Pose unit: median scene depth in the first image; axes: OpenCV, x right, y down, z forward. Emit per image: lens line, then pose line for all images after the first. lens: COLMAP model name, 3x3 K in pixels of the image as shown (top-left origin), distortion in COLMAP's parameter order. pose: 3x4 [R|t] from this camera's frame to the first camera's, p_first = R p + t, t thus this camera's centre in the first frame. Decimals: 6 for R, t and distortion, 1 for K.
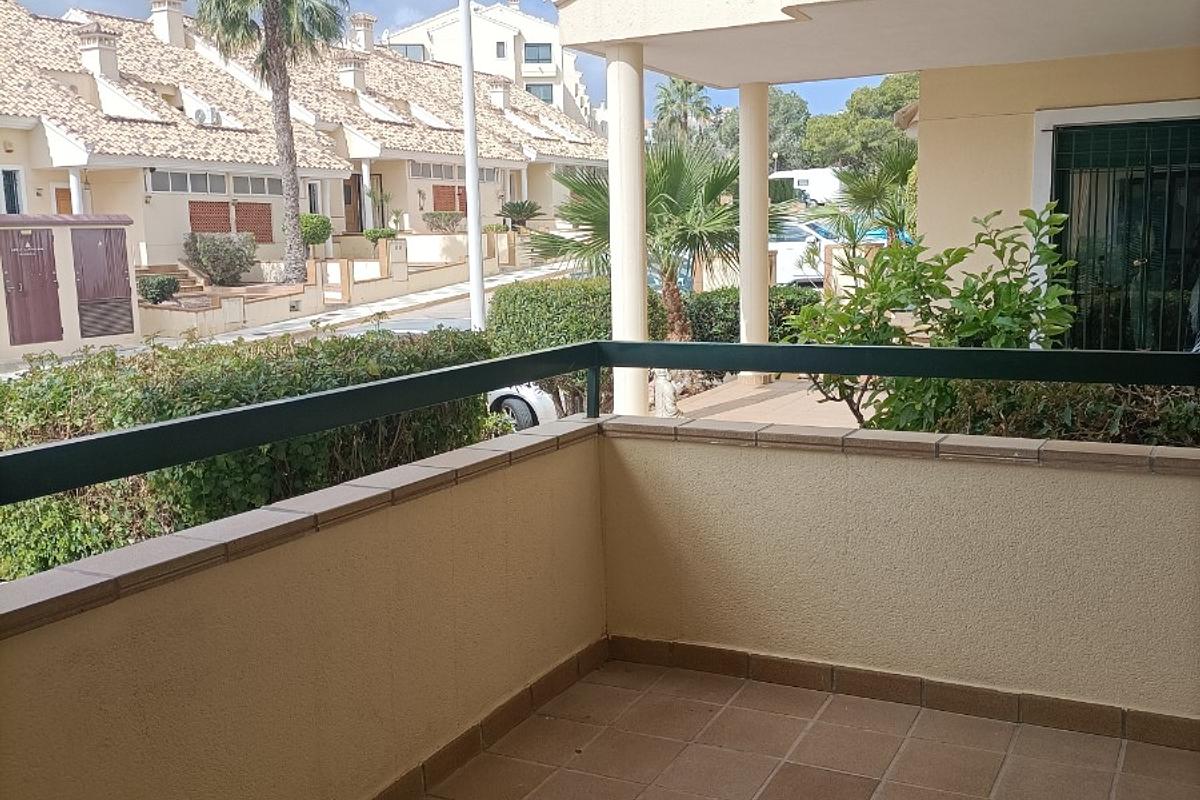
lens RADIAL K [[1174.6, 0, 602.2], [0, 1174.6, 402.1], [0, 0, 1]] dist [0.037342, 0.000000]
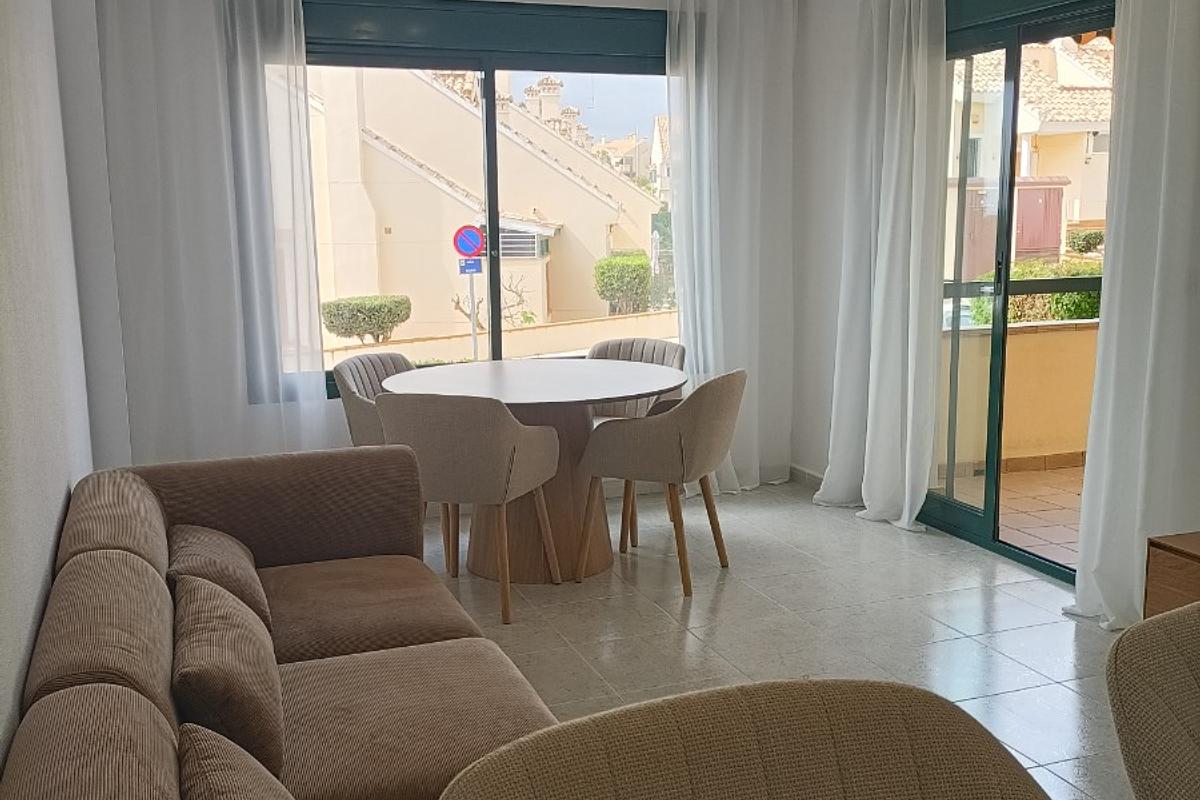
lens RADIAL K [[1174.6, 0, 601.1], [0, 1174.6, 403.5], [0, 0, 1]] dist [0.037342, 0.000000]
pose [[0.733569, 0.122749, -0.668438, 0.052267], [-0.096518, 0.992401, 0.076318, 0.014456], [0.672727, 0.008531, 0.739842, -0.128703]]
